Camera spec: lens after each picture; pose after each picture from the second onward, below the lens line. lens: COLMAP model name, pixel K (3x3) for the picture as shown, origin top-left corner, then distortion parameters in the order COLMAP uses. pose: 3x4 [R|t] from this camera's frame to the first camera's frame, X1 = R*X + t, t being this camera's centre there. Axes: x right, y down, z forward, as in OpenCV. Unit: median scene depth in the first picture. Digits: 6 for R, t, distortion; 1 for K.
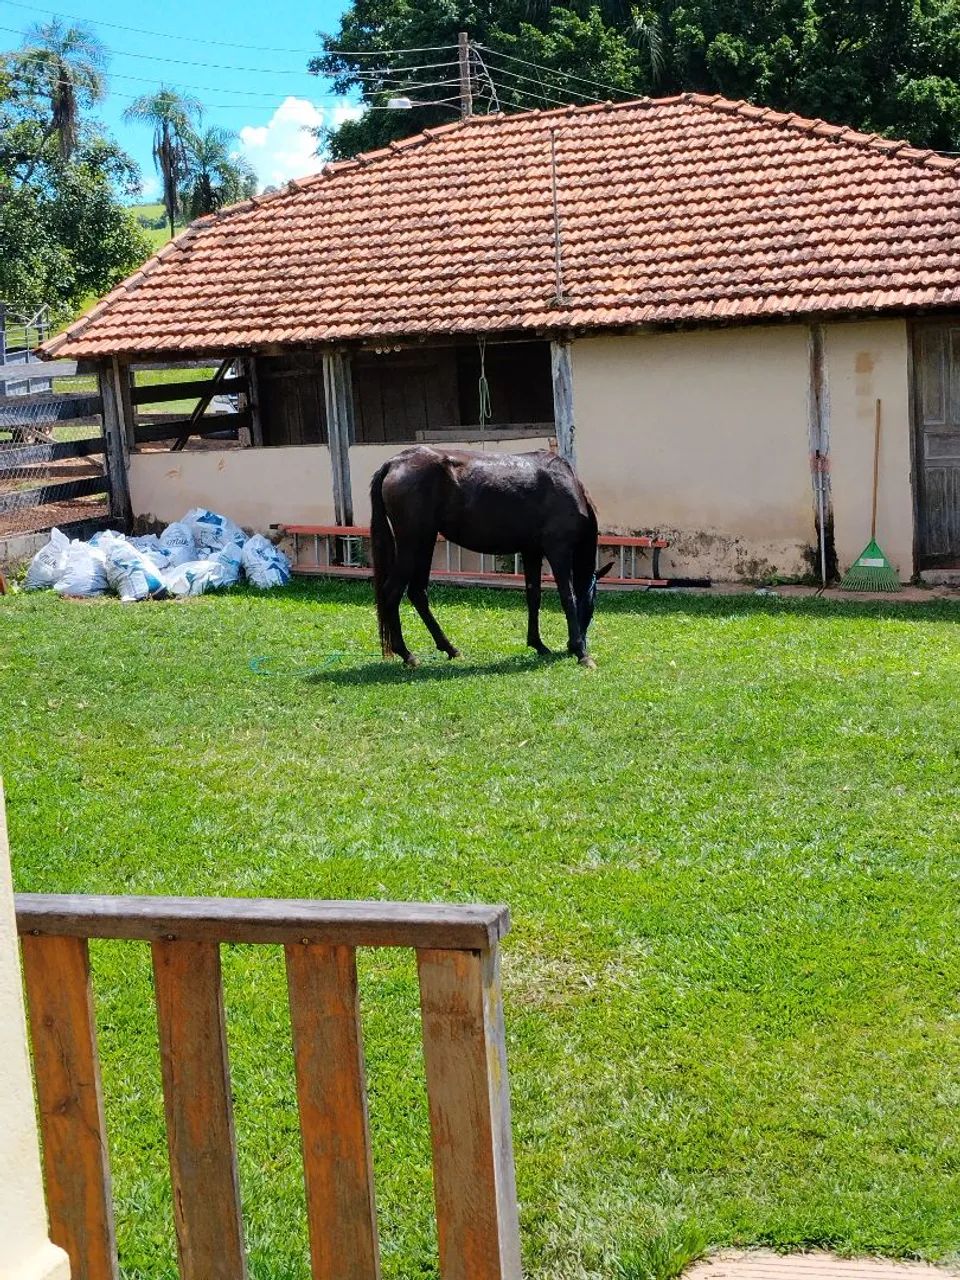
lens RADIAL K [[1513.2, 0, 480.0], [0, 1513.2, 640.0], [0, 0, 1]] dist [0.016309, -0.008154]
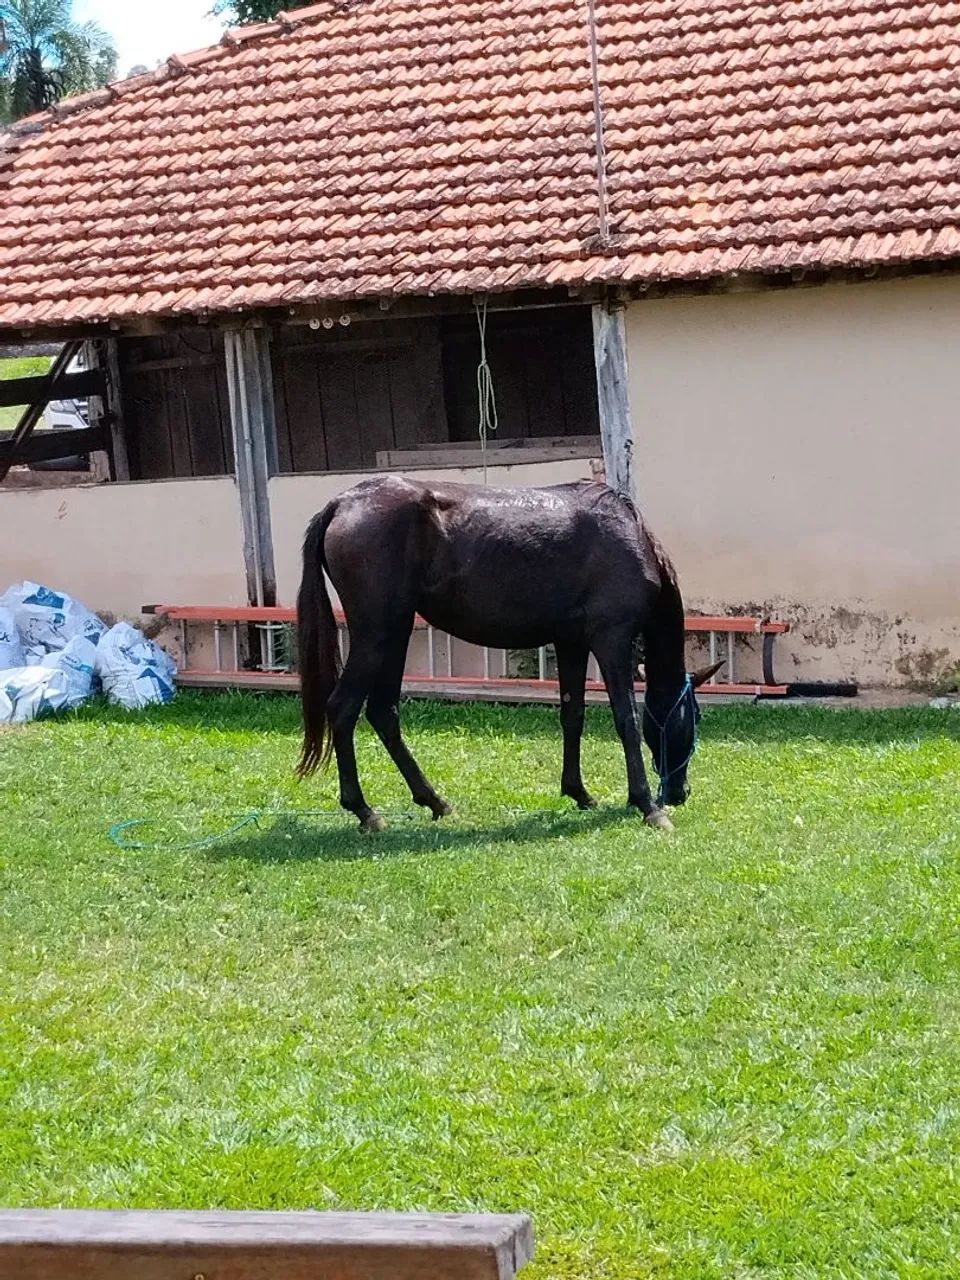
lens RADIAL K [[1513.2, 0, 480.0], [0, 1513.2, 640.0], [0, 0, 1]] dist [0.016309, -0.008154]
pose [[0.999091, -0.014324, 0.040151, -0.026091], [0.017094, 0.997433, -0.069536, -0.017384], [-0.039052, 0.070160, 0.996771, 0.388845]]
